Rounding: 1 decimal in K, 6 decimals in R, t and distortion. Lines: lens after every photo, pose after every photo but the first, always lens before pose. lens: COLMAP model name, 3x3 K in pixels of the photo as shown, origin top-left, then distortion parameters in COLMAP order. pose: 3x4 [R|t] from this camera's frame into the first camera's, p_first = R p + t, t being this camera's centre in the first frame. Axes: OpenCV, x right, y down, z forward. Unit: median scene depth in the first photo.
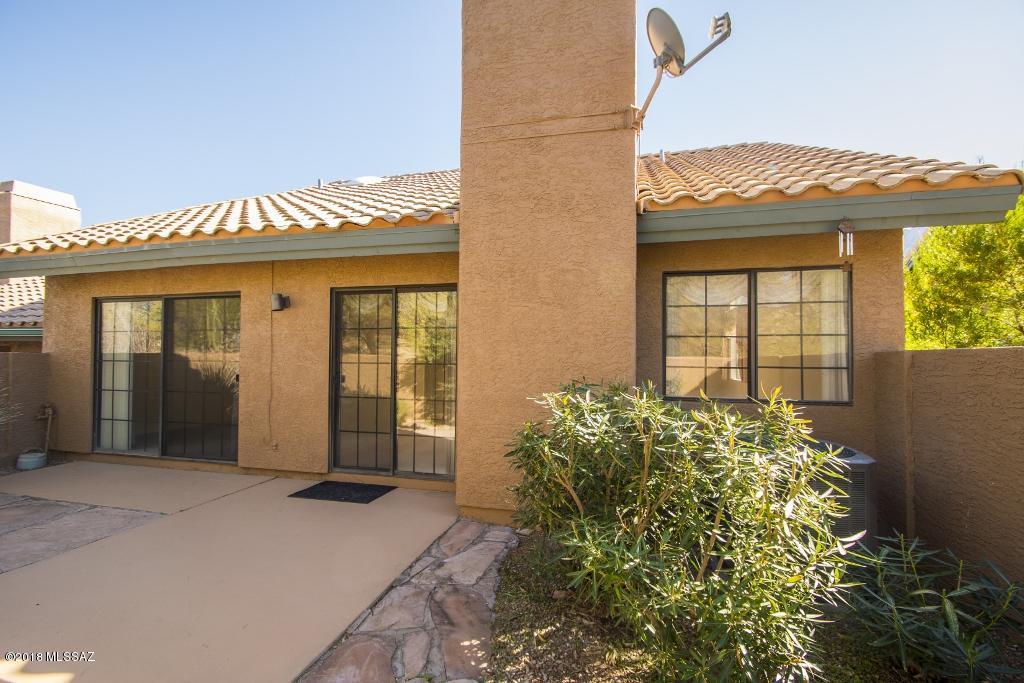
lens RADIAL K [[448.9, 0, 506.6], [0, 448.9, 346.2], [0, 0, 1]] dist [0.001057, -0.012044]
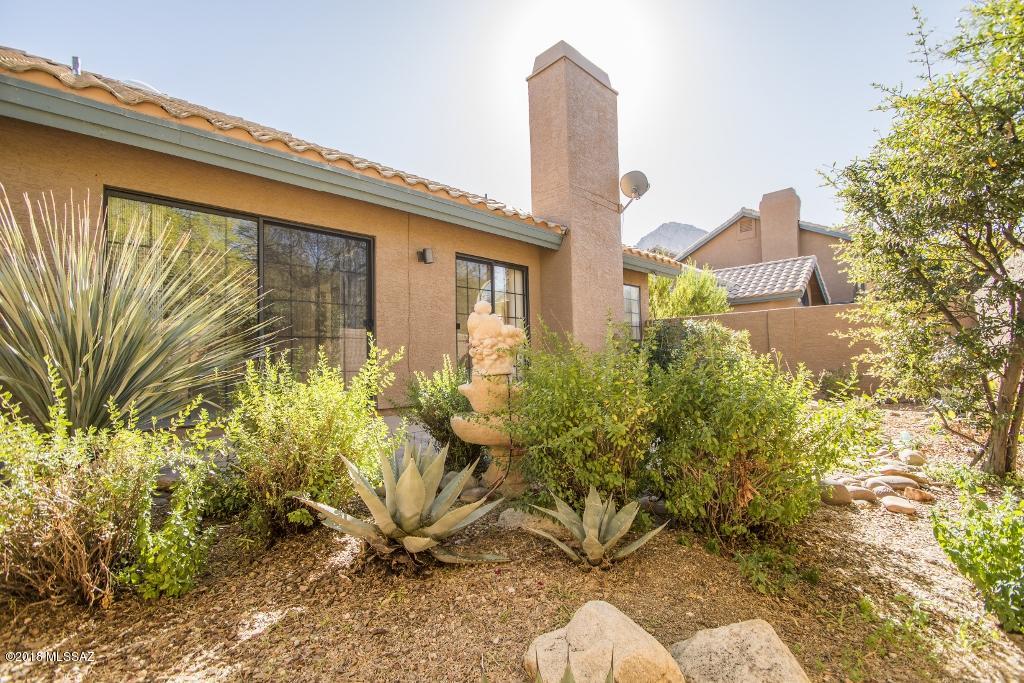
lens RADIAL K [[448.9, 0, 506.6], [0, 448.9, 346.2], [0, 0, 1]] dist [0.001057, -0.012044]
pose [[0.513396, 0.005335, 0.858135, -1.382148], [-0.019469, 0.999796, 0.005432, 0.119896], [-0.857931, -0.019496, 0.513395, 0.242029]]
